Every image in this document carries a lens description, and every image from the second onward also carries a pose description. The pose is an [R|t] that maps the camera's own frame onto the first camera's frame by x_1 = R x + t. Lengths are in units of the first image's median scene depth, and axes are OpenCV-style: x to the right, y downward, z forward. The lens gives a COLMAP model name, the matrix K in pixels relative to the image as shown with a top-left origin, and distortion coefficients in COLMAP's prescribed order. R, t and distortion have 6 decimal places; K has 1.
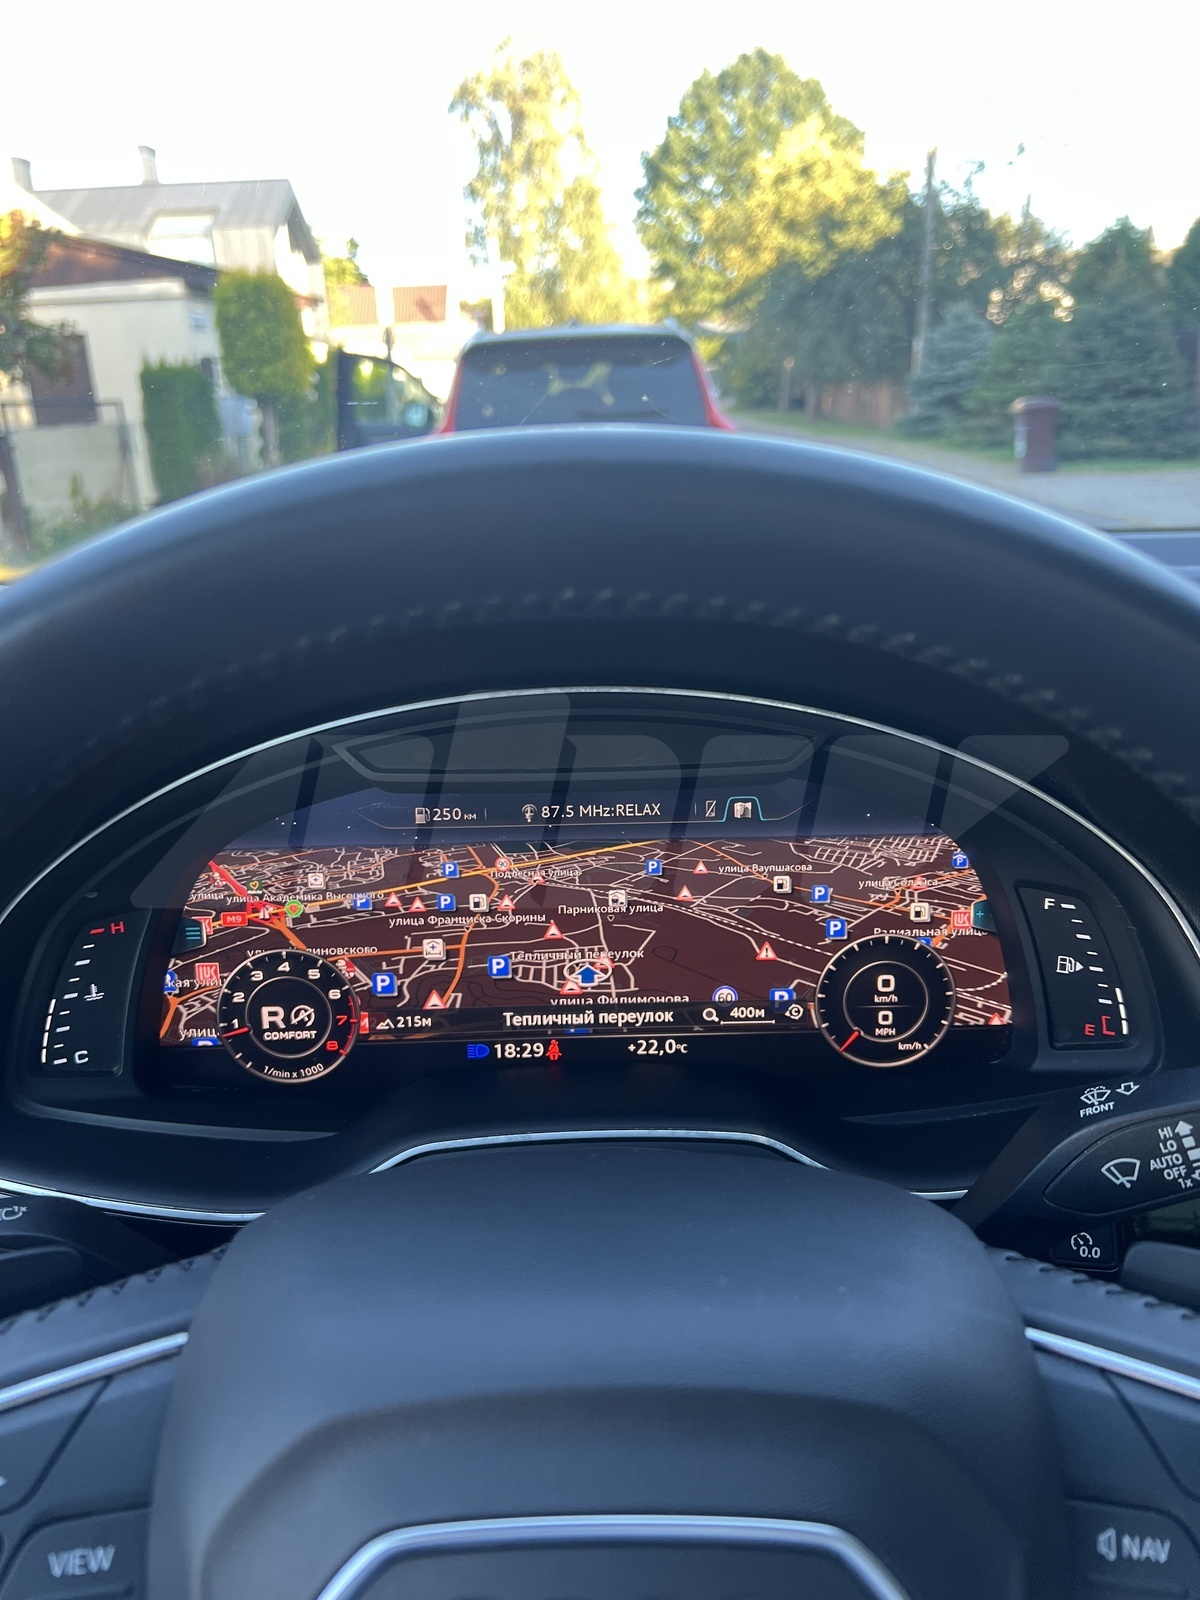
lens RADIAL K [[1210.9, 0, 600.0], [0, 1210.9, 800.0], [0, 0, 1]] dist [0.041436, -0.061542]
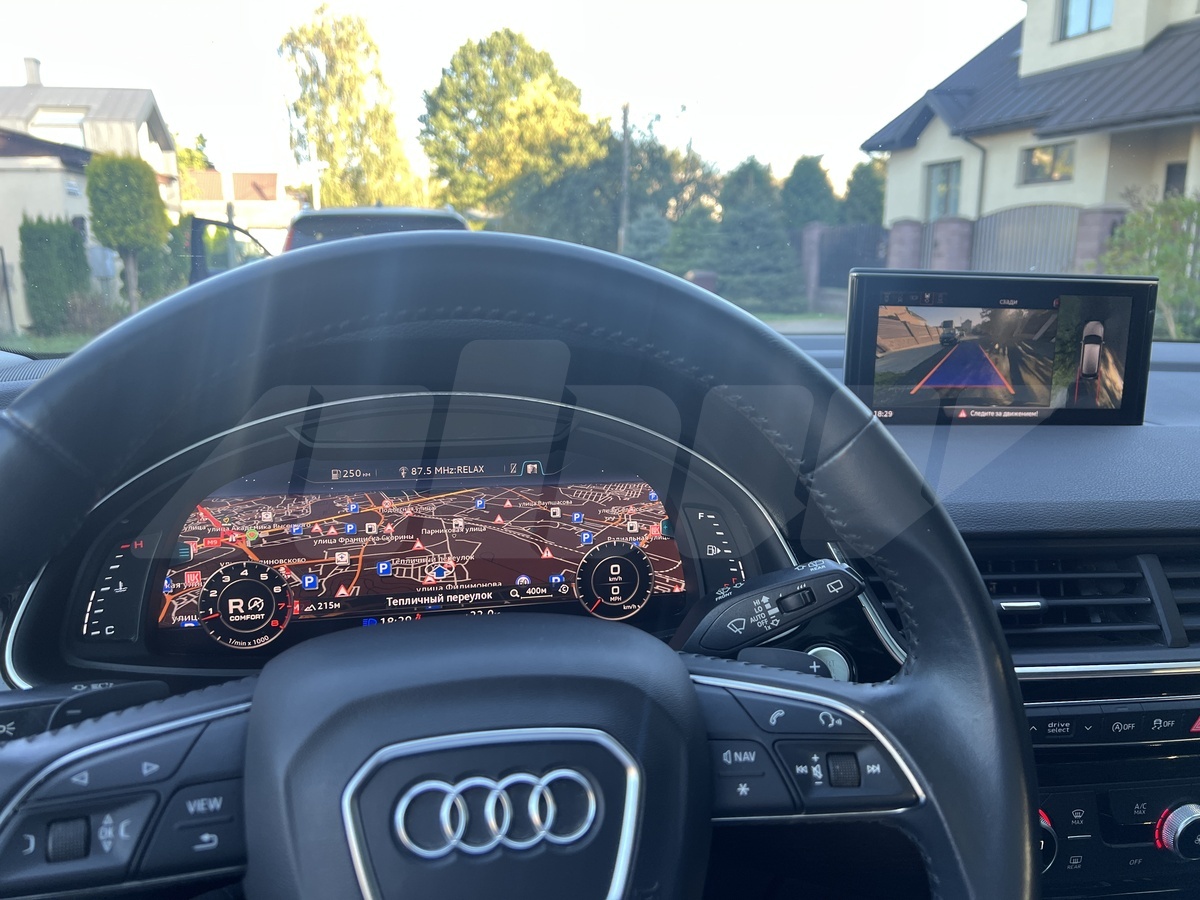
lens RADIAL K [[924.7, 0, 600.0], [0, 924.7, 450.0], [0, 0, 1]] dist [0.040215, -0.055785]
pose [[0.975834, -0.009476, 0.218309, -0.006364], [0.036309, 0.992202, -0.119234, 0.012499], [-0.215476, 0.124279, 0.968568, -0.025809]]
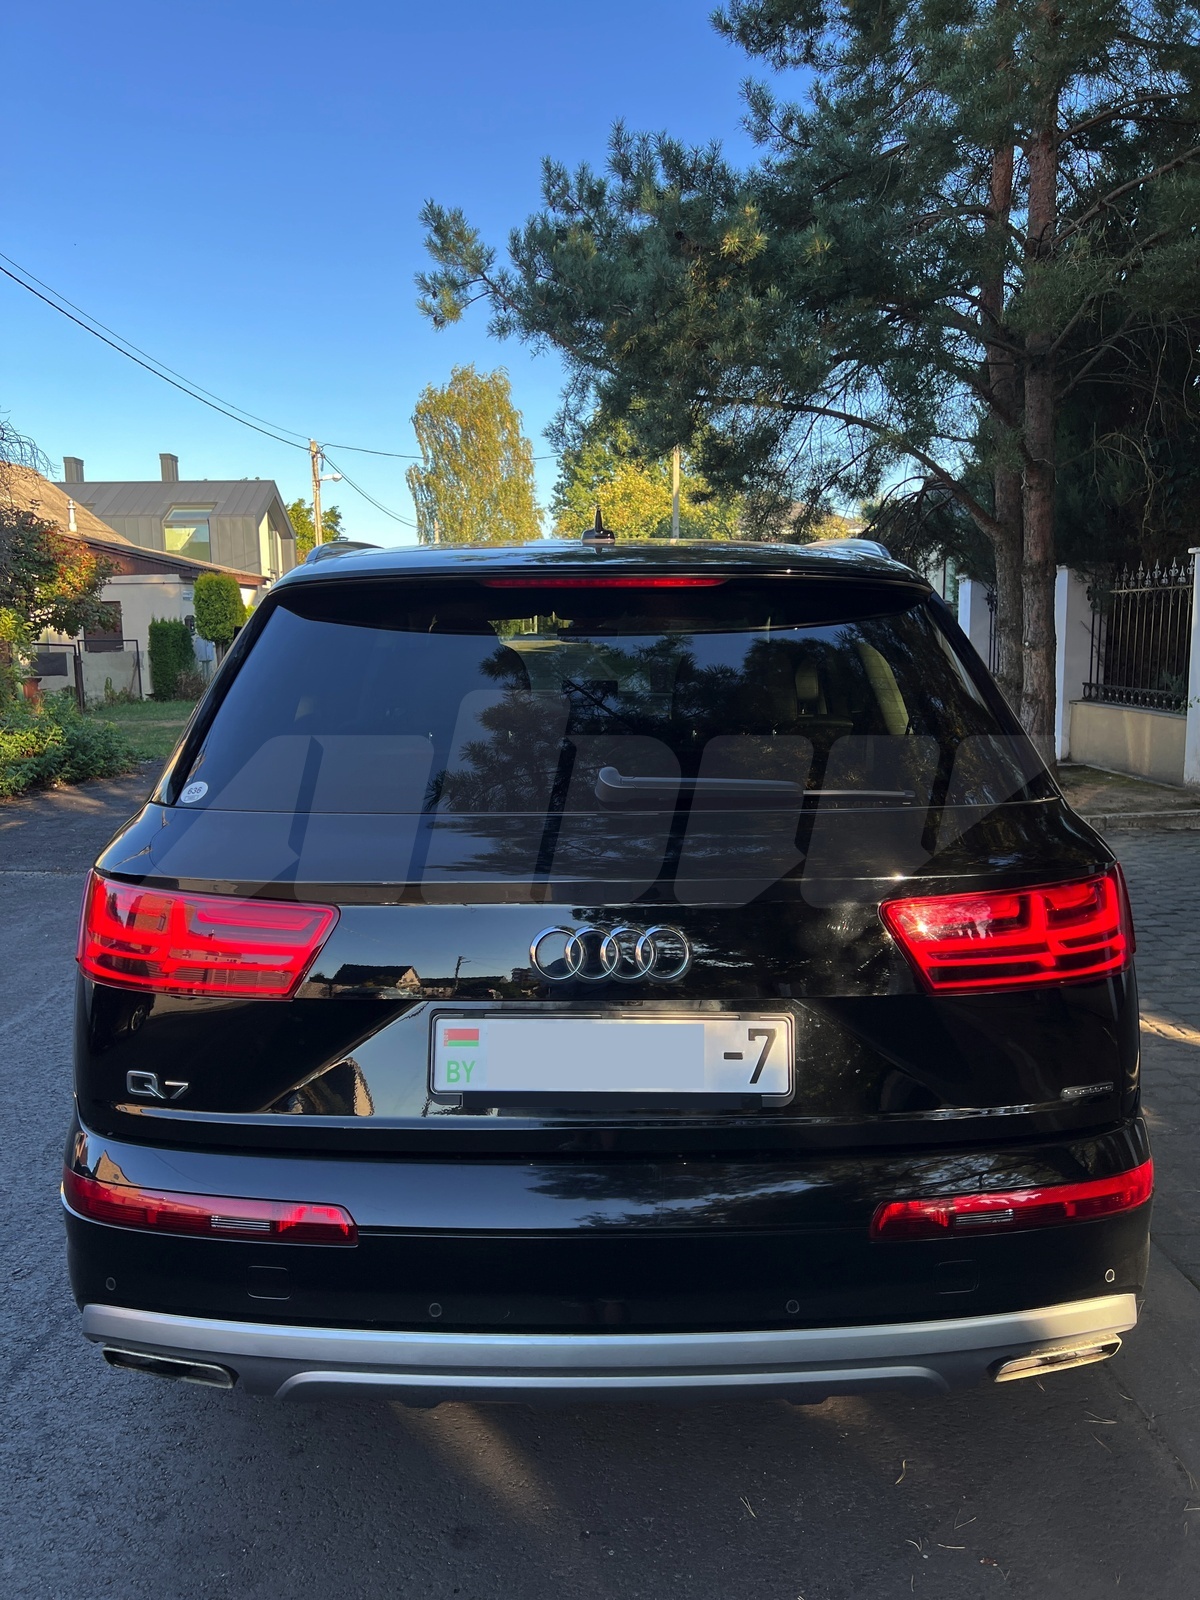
lens RADIAL K [[1210.9, 0, 600.0], [0, 1210.9, 800.0], [0, 0, 1]] dist [0.041436, -0.061542]
pose [[0.999291, 0.027494, 0.025734, 0.243980], [-0.022110, 0.981519, -0.190082, 0.225223], [-0.030484, 0.189378, 0.981431, -0.721706]]
